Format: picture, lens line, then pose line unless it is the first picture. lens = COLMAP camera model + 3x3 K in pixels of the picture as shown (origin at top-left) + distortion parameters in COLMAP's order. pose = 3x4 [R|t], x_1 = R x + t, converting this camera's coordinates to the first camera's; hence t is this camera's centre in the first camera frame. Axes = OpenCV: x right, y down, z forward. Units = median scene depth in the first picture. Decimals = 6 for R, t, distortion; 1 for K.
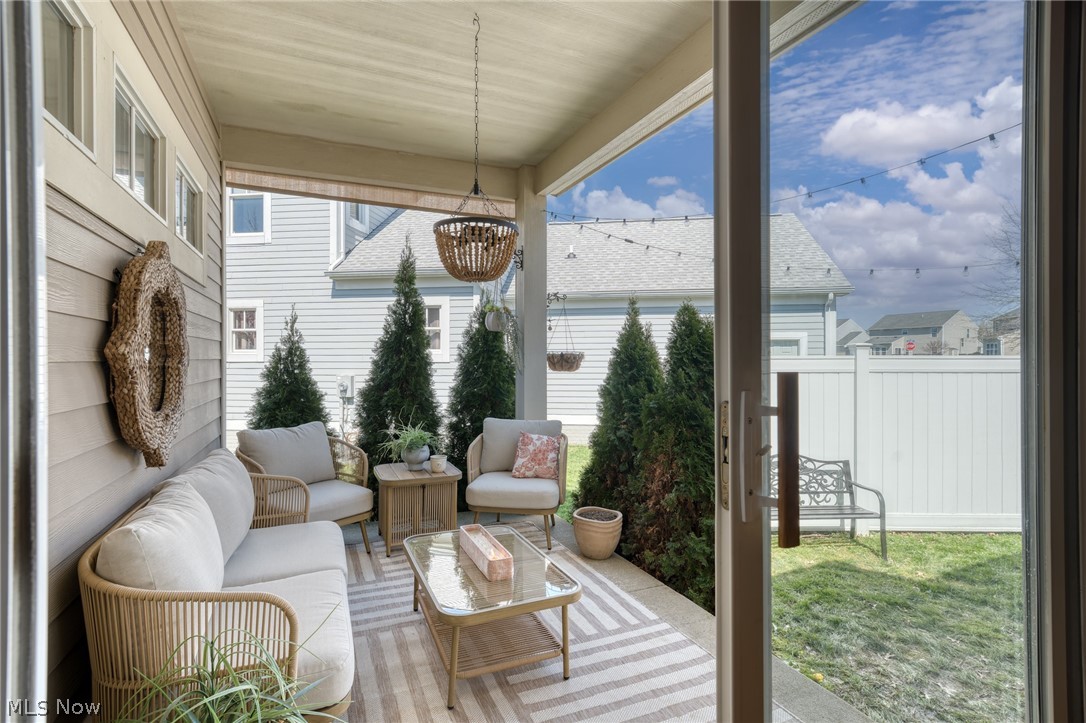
lens RADIAL K [[526.2, 0, 544.2], [0, 526.2, 360.1], [0, 0, 1]] dist [0.000380, 0.000032]
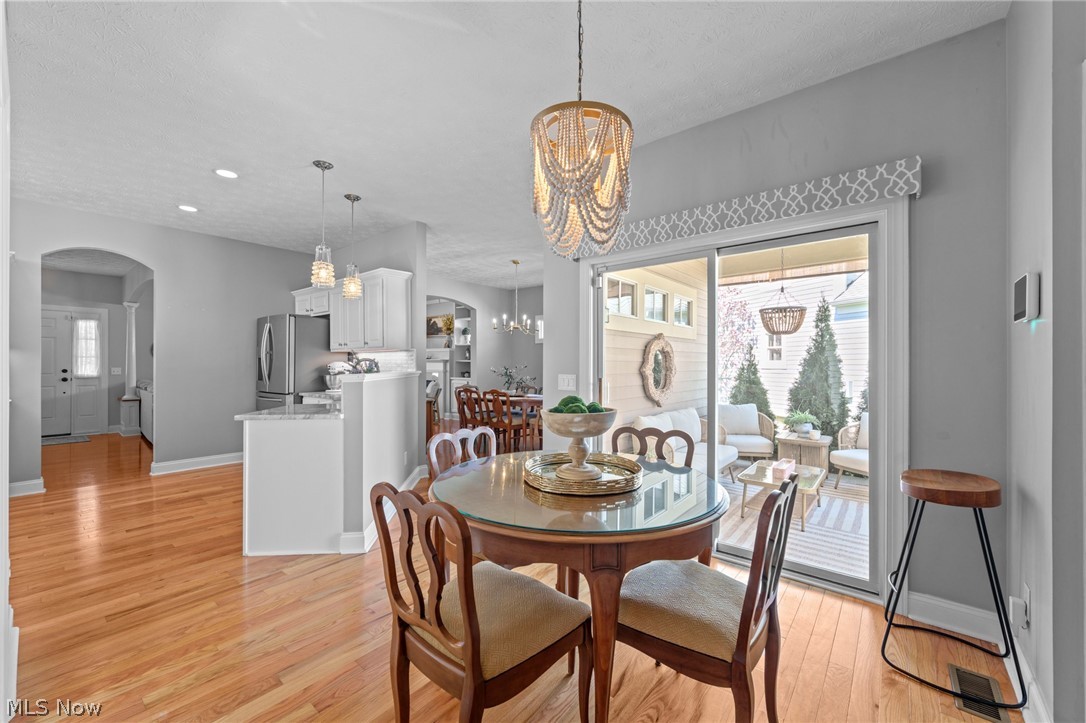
lens RADIAL K [[415.1, 0, 541.7], [0, 415.1, 365.4], [0, 0, 1]] dist [0.002340, 0.000378]
pose [[0.452452, -0.000239, -0.891789, 0.487053], [0.000412, 1.000000, -0.000059, -0.018597], [0.891789, -0.000341, 0.452452, -0.307966]]
